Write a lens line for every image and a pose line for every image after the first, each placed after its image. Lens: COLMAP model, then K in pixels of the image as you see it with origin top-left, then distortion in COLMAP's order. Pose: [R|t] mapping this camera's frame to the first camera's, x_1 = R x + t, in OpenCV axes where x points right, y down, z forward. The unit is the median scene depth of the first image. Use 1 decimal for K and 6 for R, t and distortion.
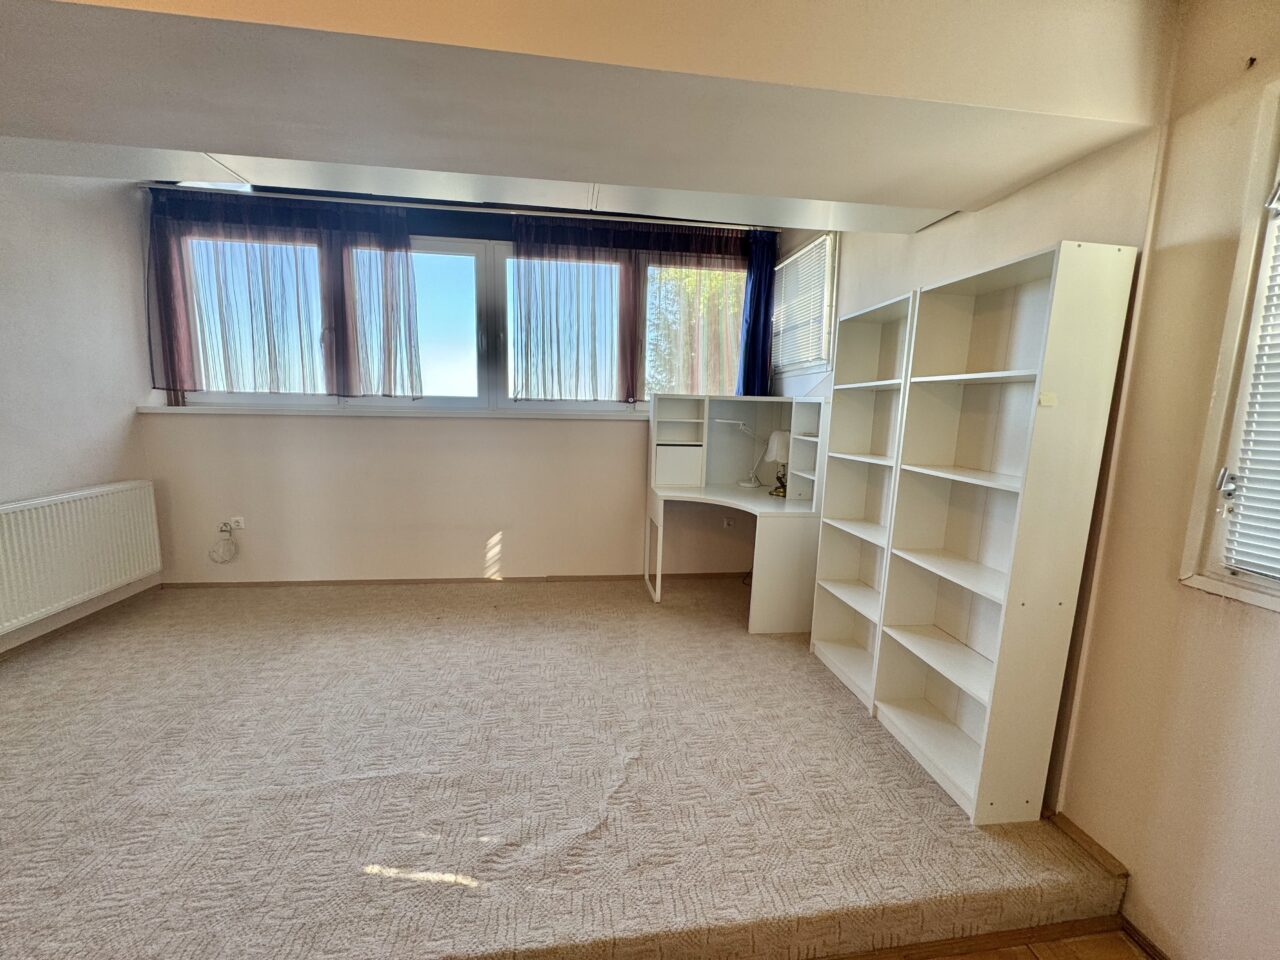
lens RADIAL K [[508.4, 0, 640.0], [0, 508.4, 480.0], [0, 0, 1]] dist [0.000269, 0.000192]
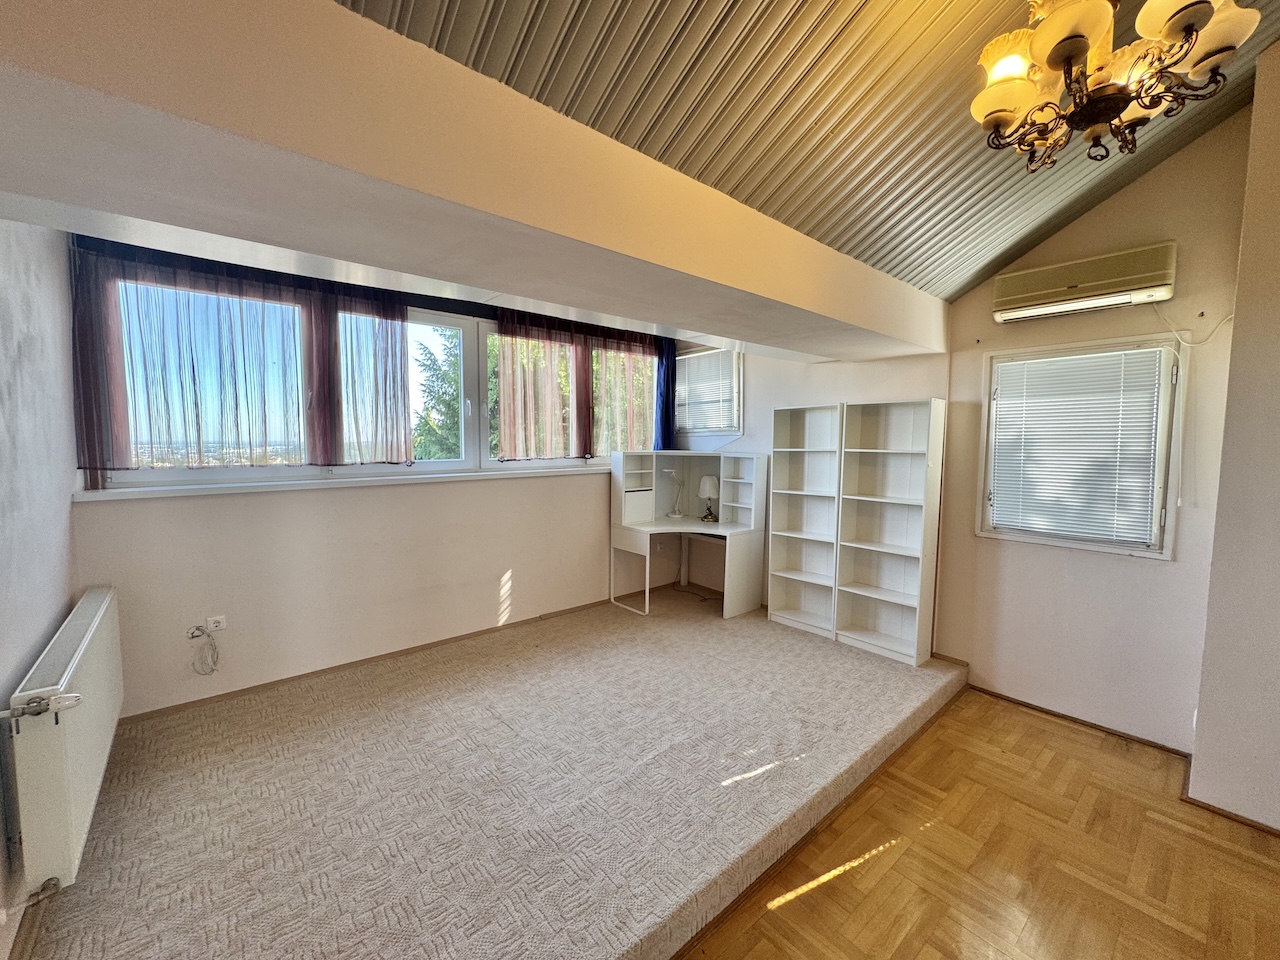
lens RADIAL K [[508.4, 0, 640.0], [0, 508.4, 480.0], [0, 0, 1]] dist [0.000269, 0.000192]
pose [[0.838461, -0.063178, 0.541288, -0.628419], [0.094498, 0.995066, -0.030236, -0.057161], [-0.536707, 0.076502, 0.840294, -0.090910]]
